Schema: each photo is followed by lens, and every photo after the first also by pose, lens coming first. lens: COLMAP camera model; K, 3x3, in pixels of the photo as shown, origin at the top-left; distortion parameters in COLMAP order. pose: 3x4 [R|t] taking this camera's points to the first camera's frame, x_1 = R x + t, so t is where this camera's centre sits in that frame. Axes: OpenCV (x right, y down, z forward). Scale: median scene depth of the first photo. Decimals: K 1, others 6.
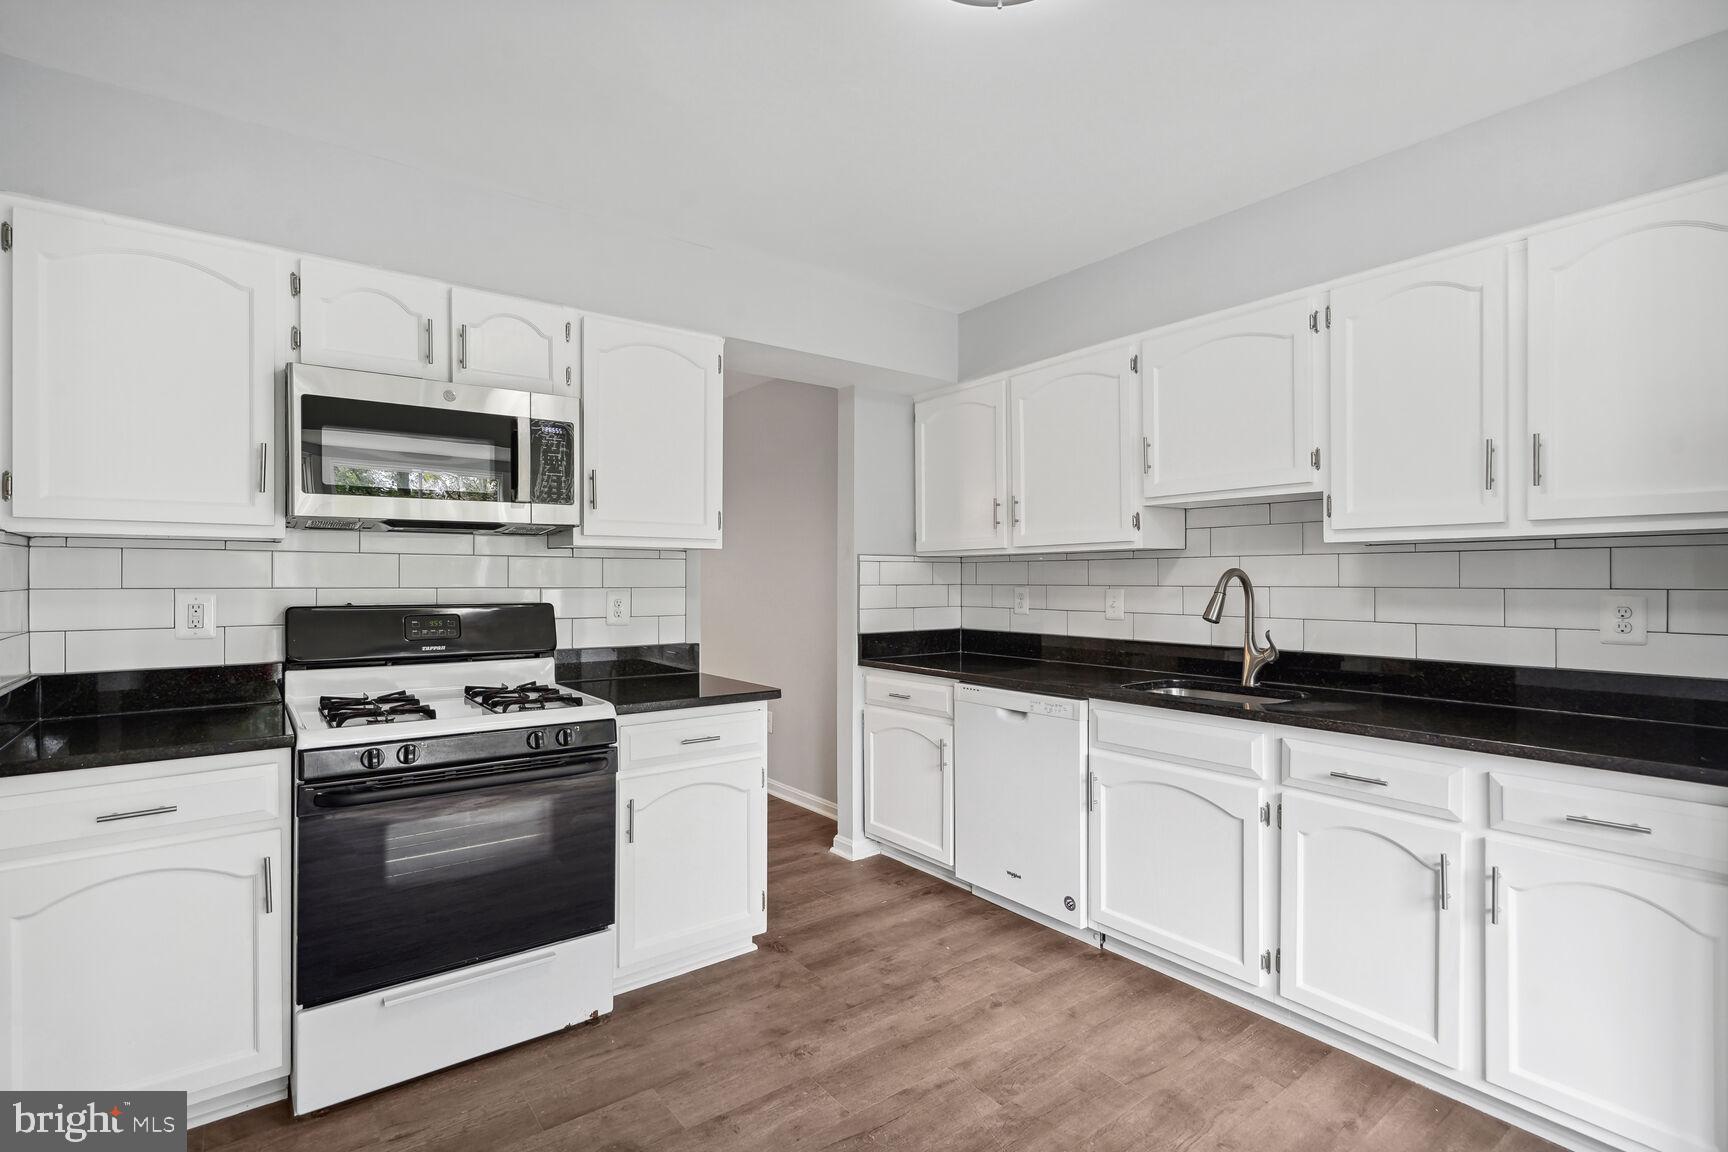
lens RADIAL K [[819.2, 0, 864.0], [0, 819.2, 576.0], [0, 0, 1]] dist [0.001179, 0.000166]
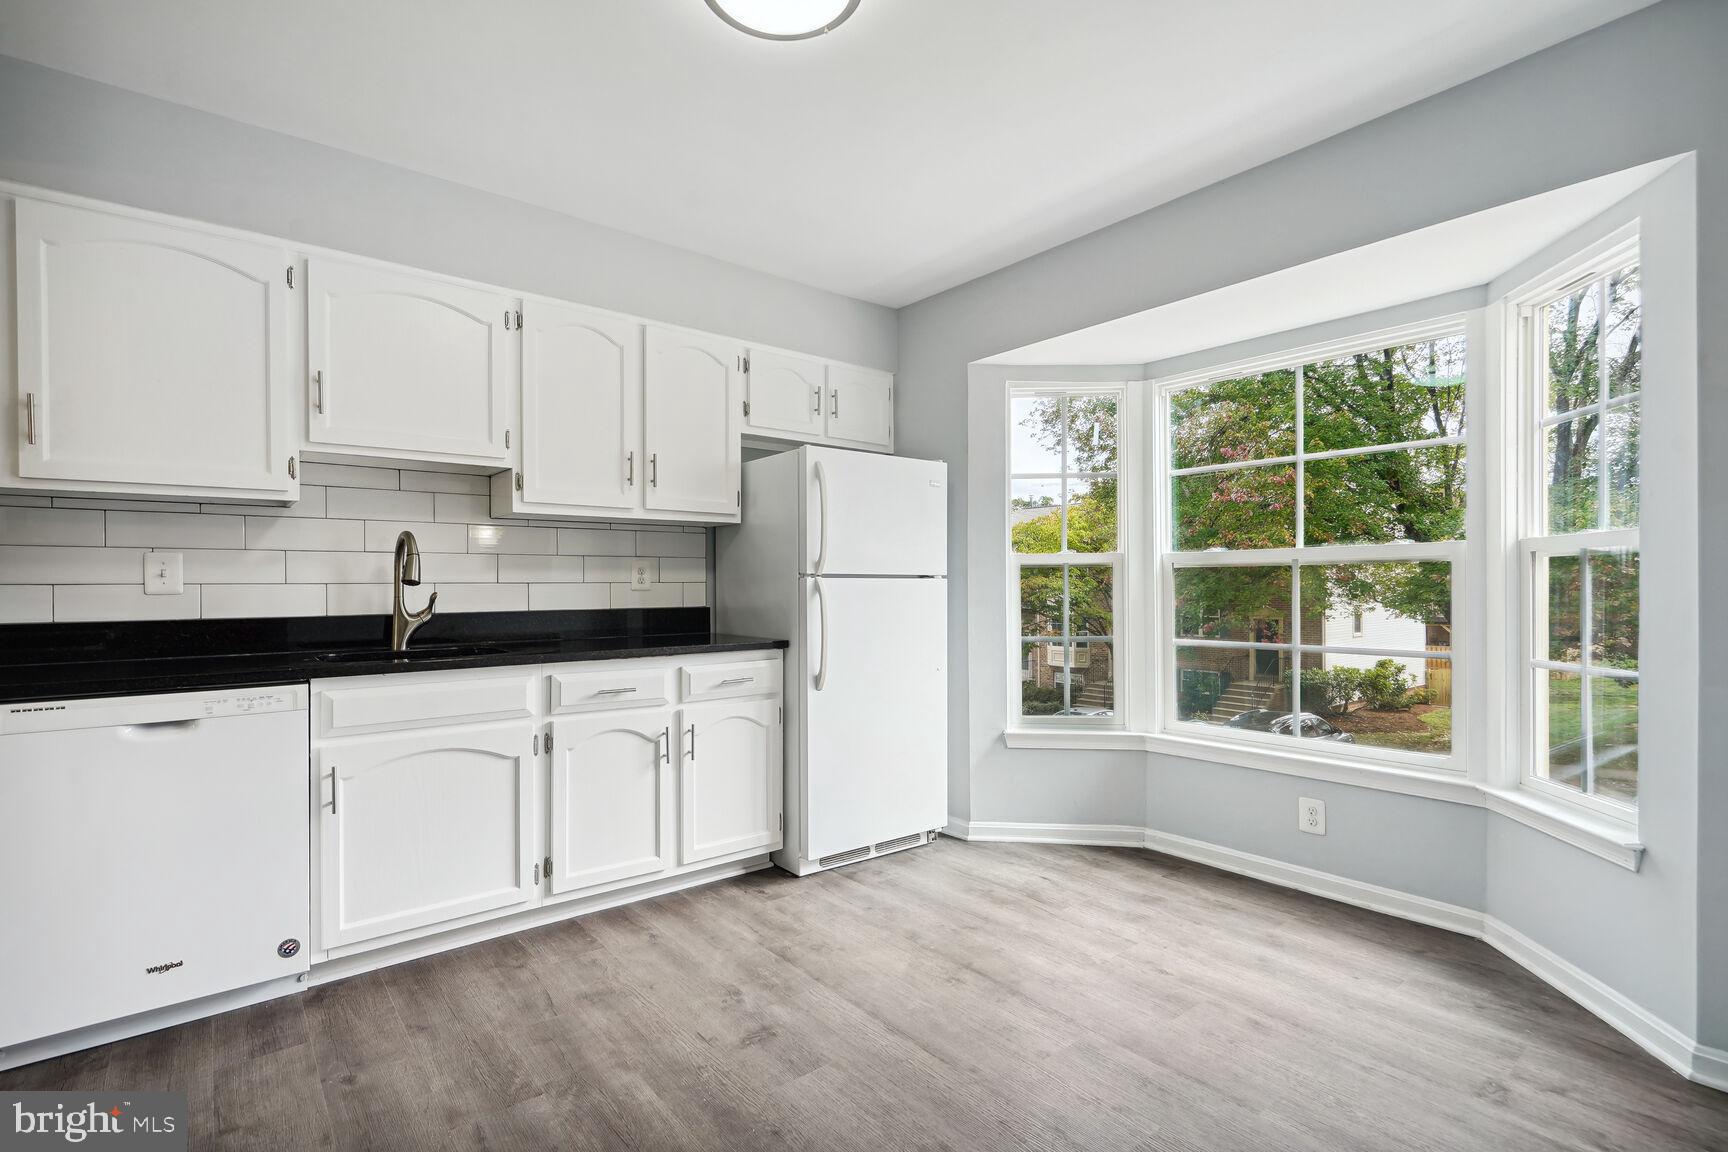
lens RADIAL K [[810.6, 0, 859.6], [0, 810.6, 582.1], [0, 0, 1]] dist [-0.002279, -0.000794]
pose [[-0.038817, 0.003649, 0.999240, -0.643535], [0.003666, 0.999987, -0.003510, 0.068196], [-0.999240, 0.003527, -0.038829, 0.583733]]
